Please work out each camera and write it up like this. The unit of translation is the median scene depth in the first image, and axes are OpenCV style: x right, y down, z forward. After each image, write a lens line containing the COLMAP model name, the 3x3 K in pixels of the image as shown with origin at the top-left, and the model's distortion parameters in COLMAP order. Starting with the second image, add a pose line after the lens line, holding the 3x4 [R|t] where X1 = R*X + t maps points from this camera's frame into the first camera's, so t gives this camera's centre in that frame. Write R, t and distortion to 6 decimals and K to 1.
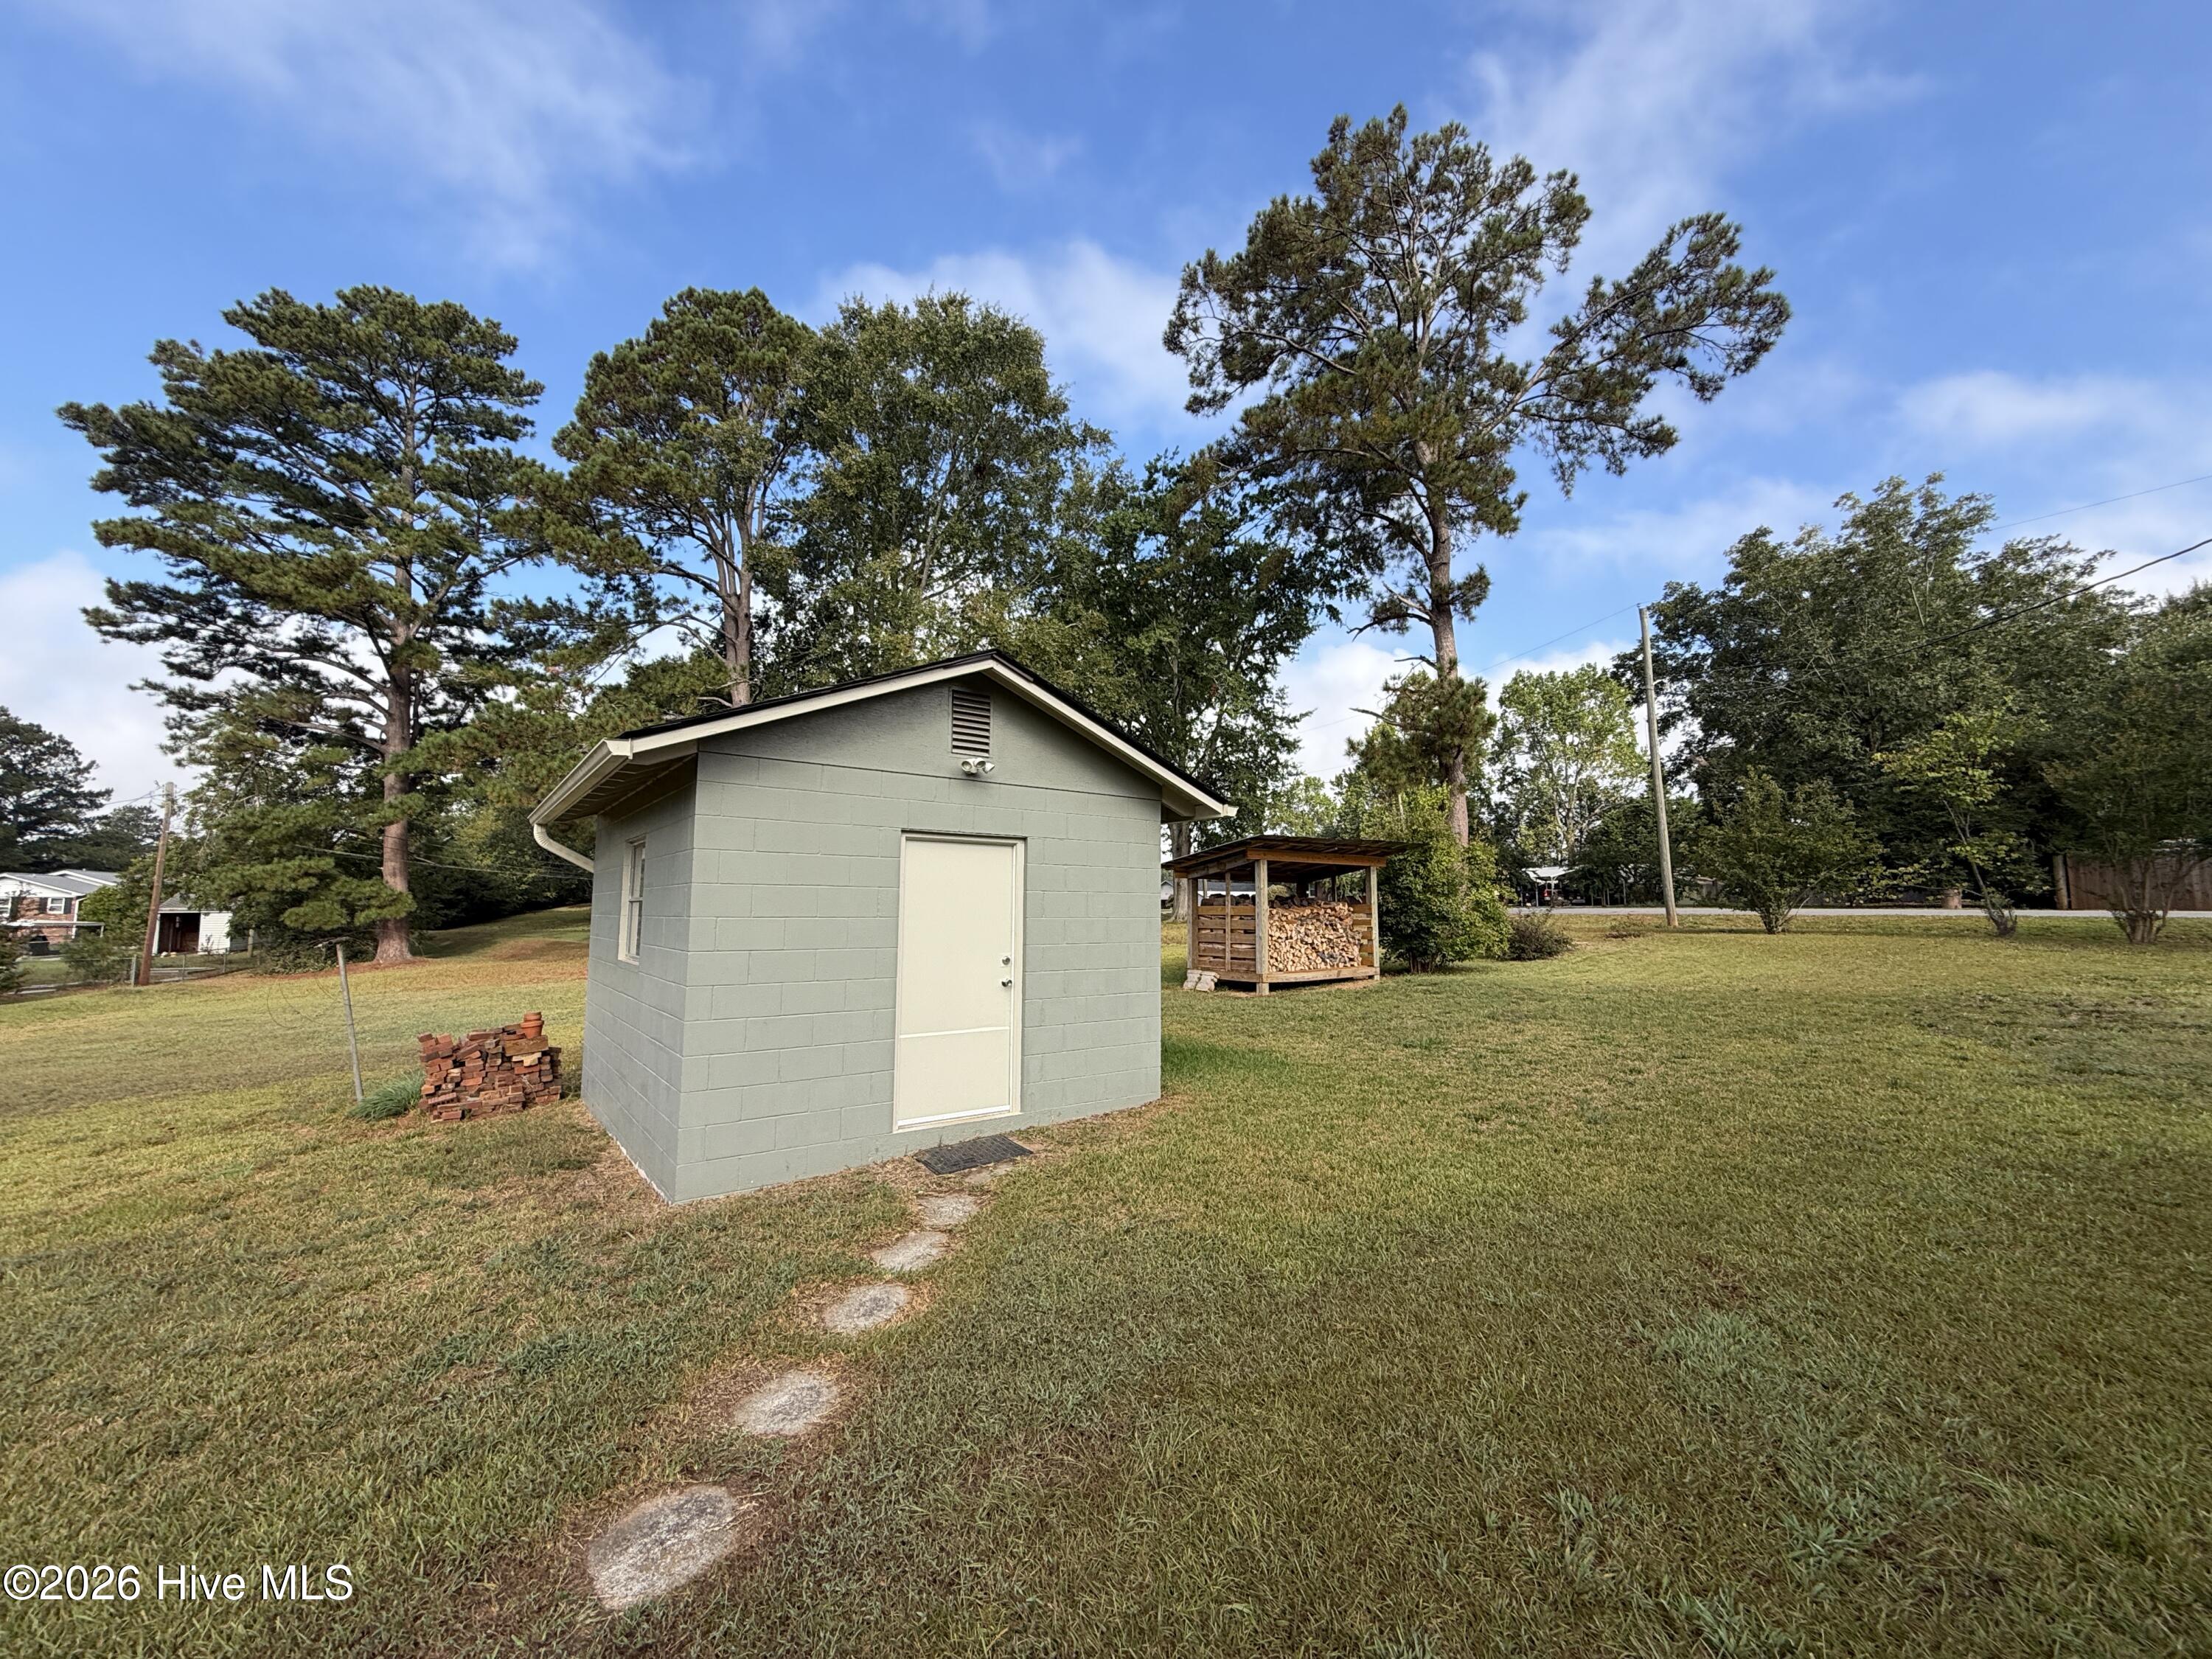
lens RADIAL K [[880.9, 0, 1098.5], [0, 880.9, 831.5], [0, 0, 1]] dist [0.000194, -0.000034]
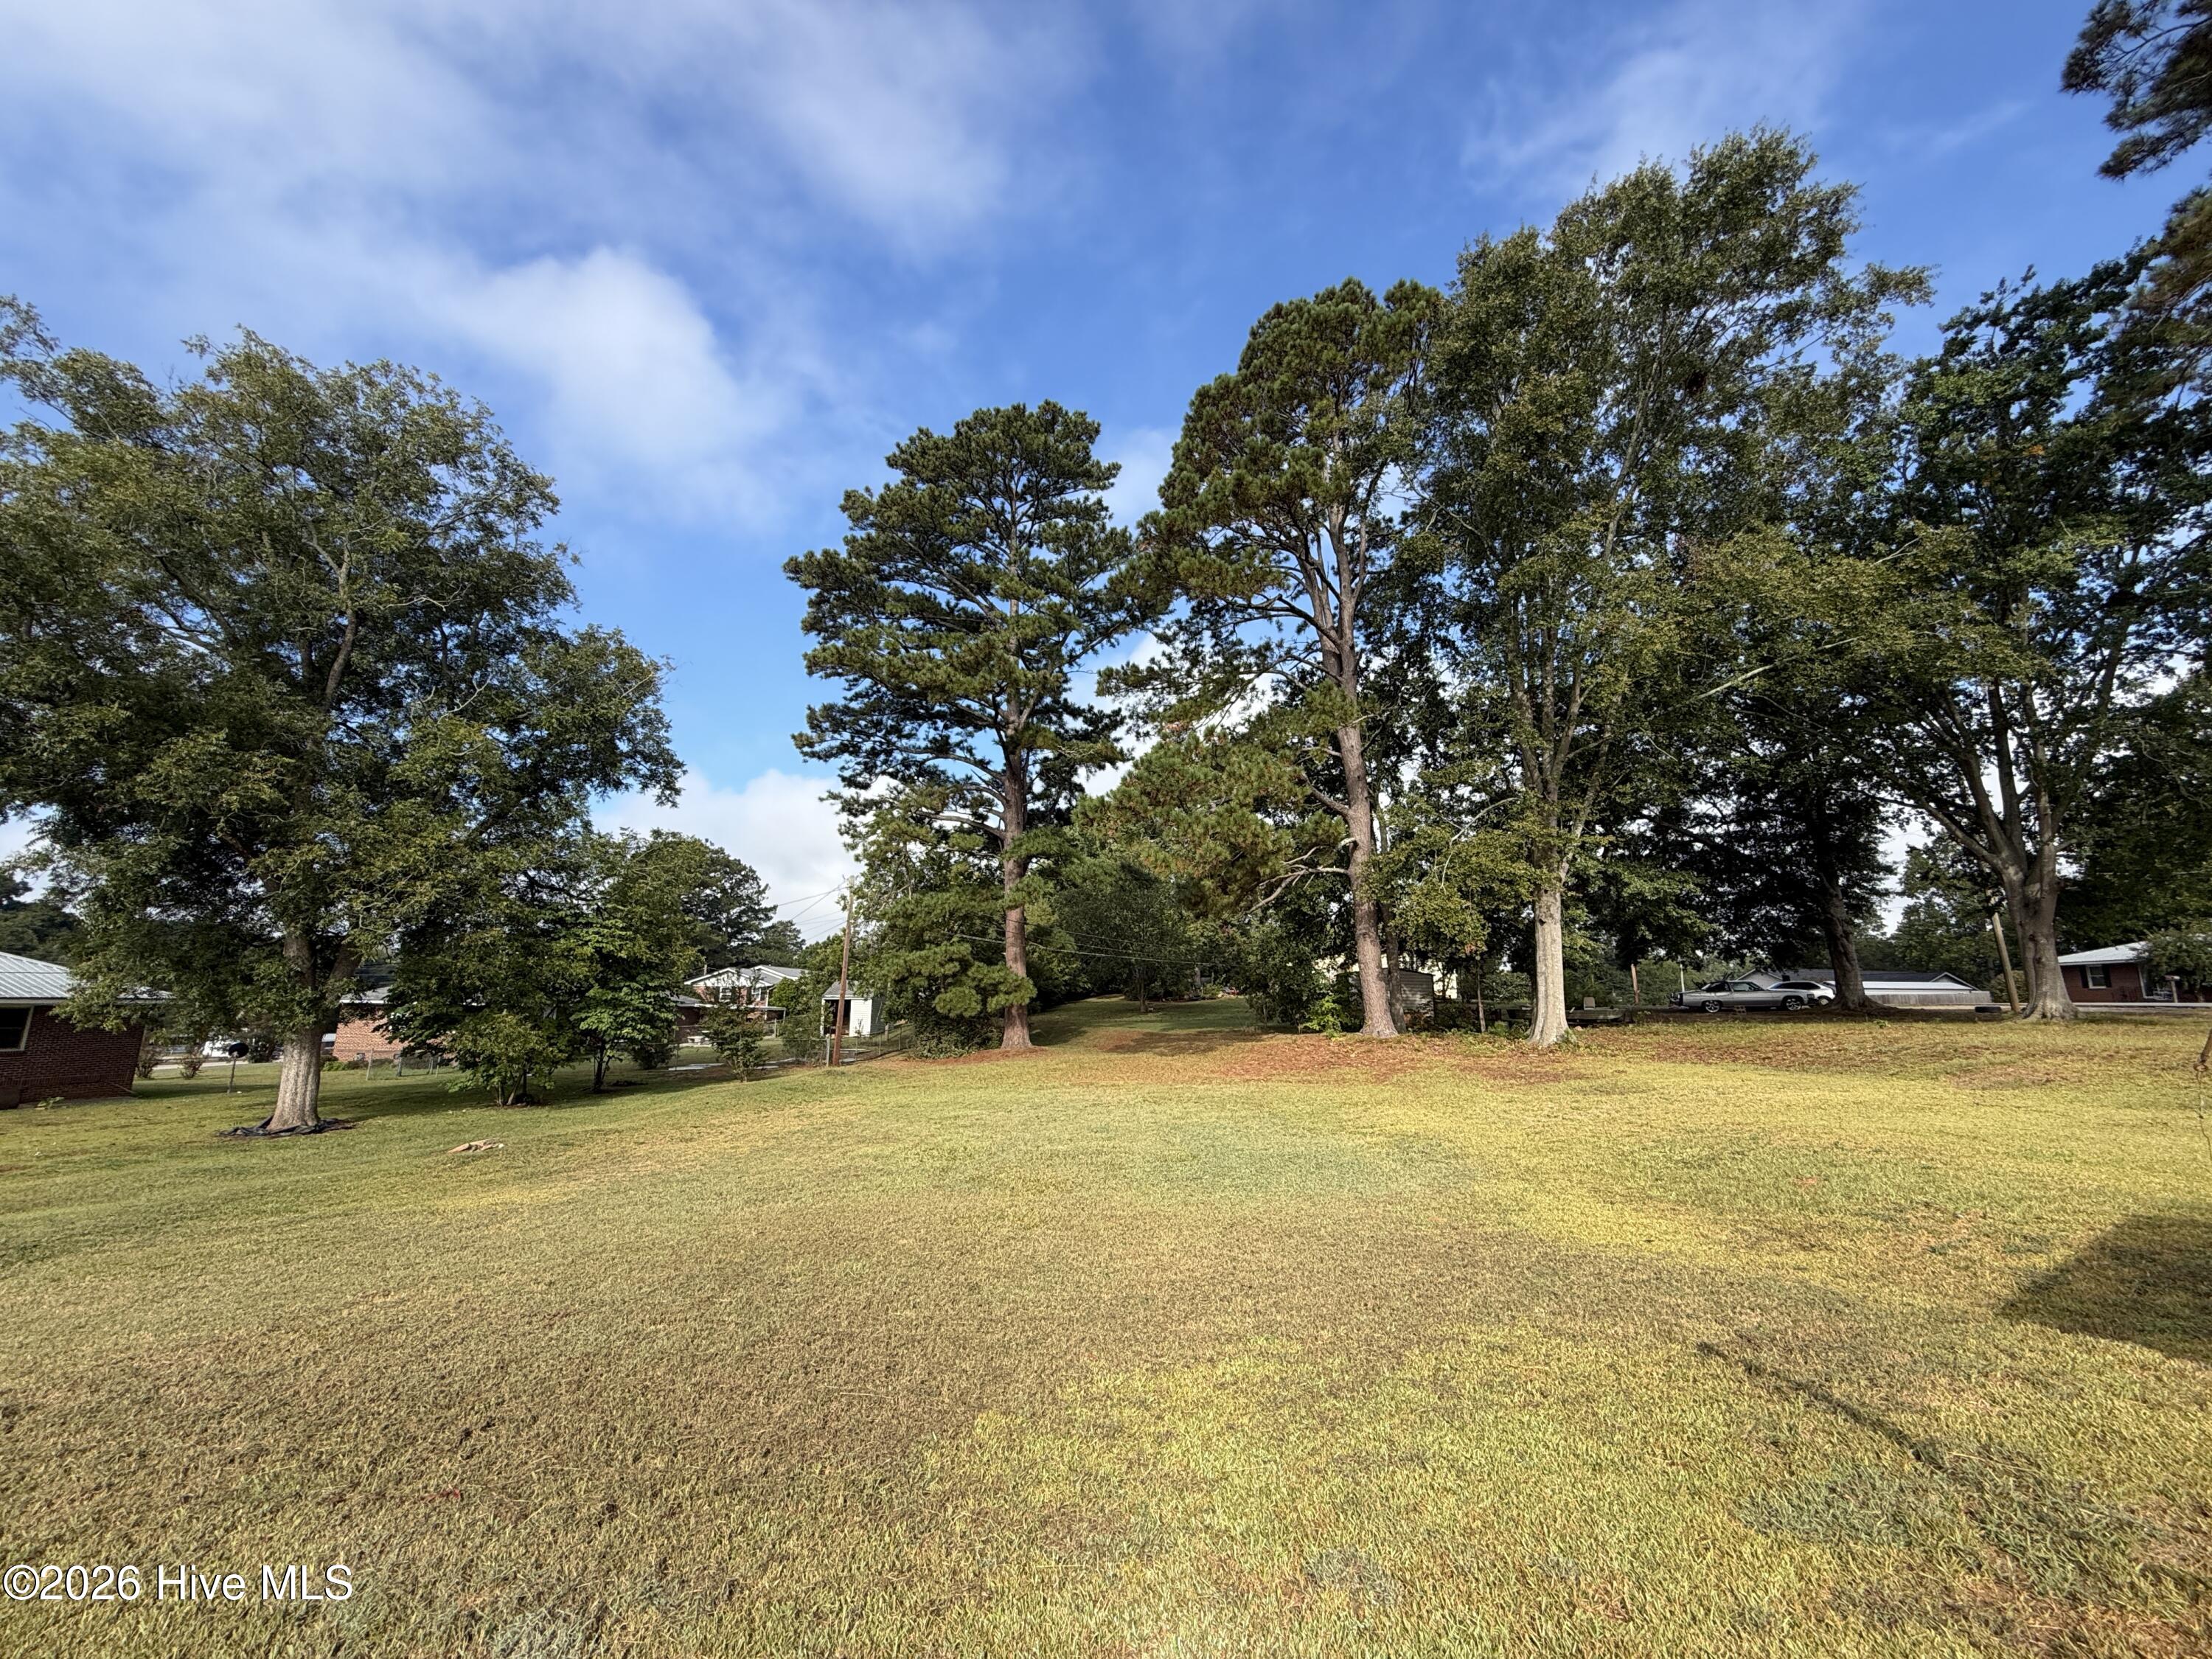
lens RADIAL K [[880.9, 0, 1100.2], [0, 880.9, 828.7], [0, 0, 1]] dist [0.000194, -0.000034]
pose [[0.886510, -0.082778, -0.455246, -0.265223], [0.033077, 0.992688, -0.116089, 0.021370], [0.461526, 0.087855, 0.882765, 0.164876]]
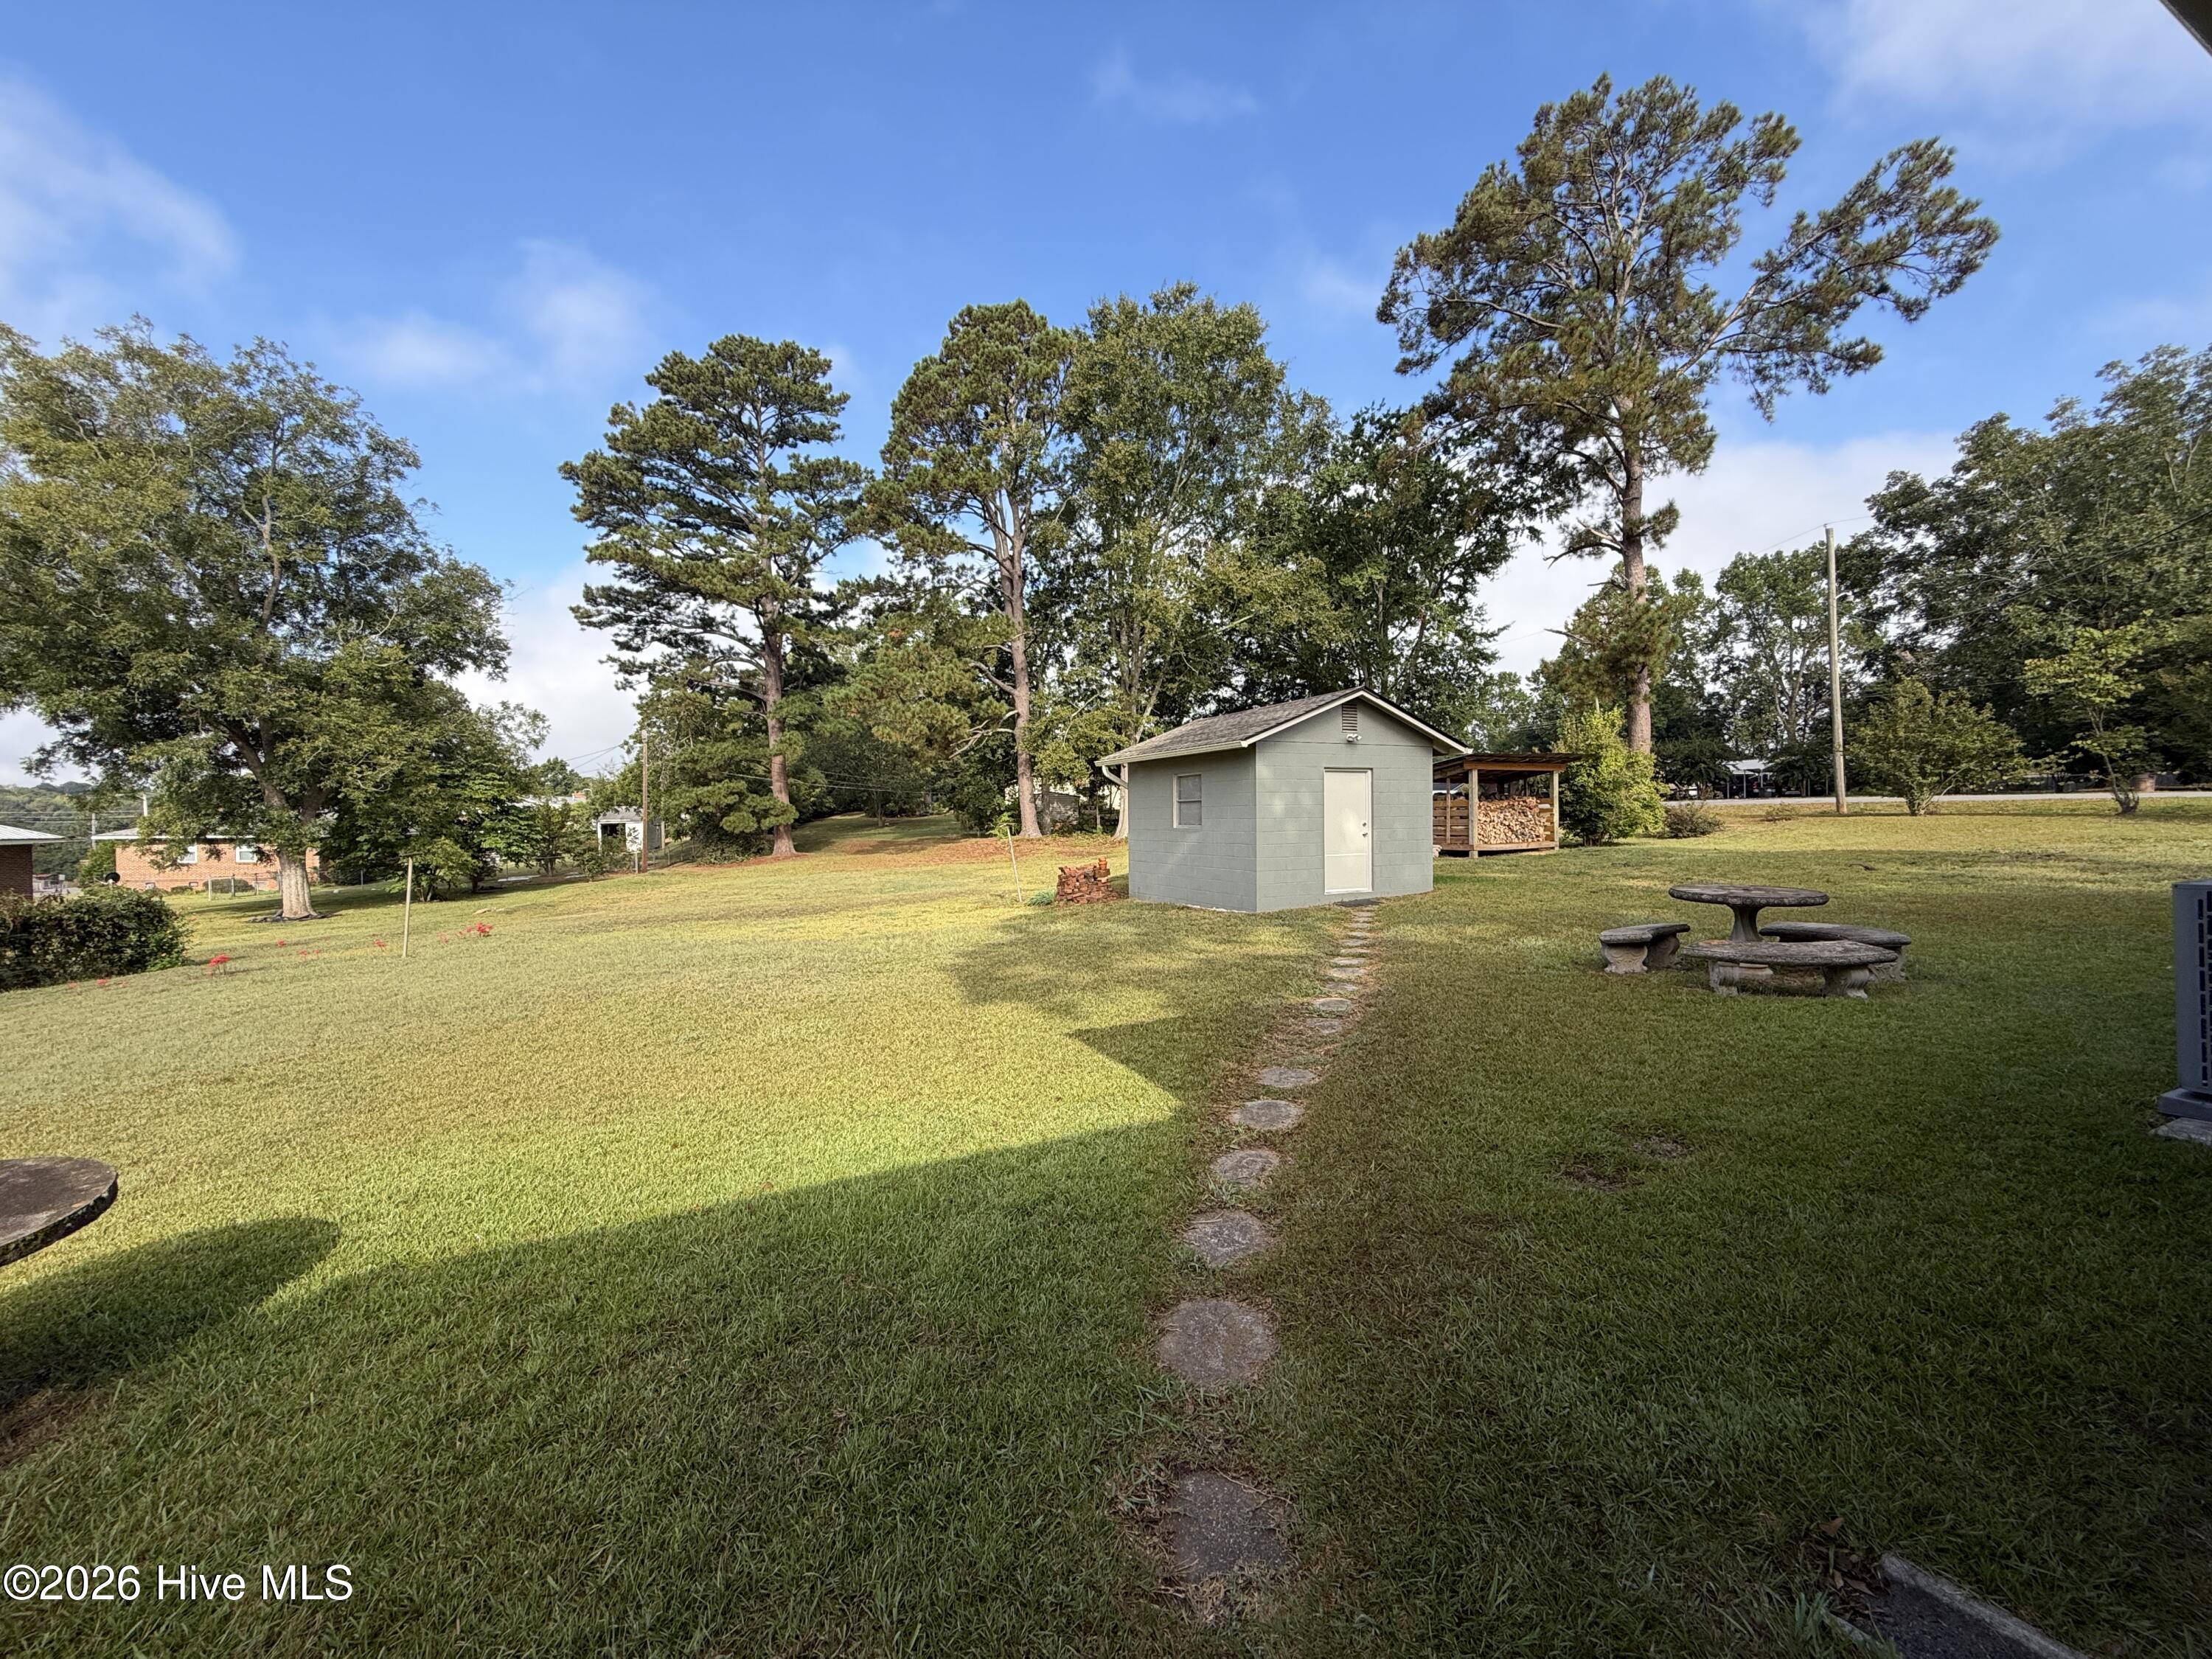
lens RADIAL K [[880.9, 0, 1097.4], [0, 880.9, 833.6], [0, 0, 1]] dist [0.000194, -0.000034]
pose [[0.980989, -0.012482, -0.193664, -0.063886], [0.033954, 0.993576, 0.107951, -0.017718], [0.191072, -0.112474, 0.975111, -0.246689]]
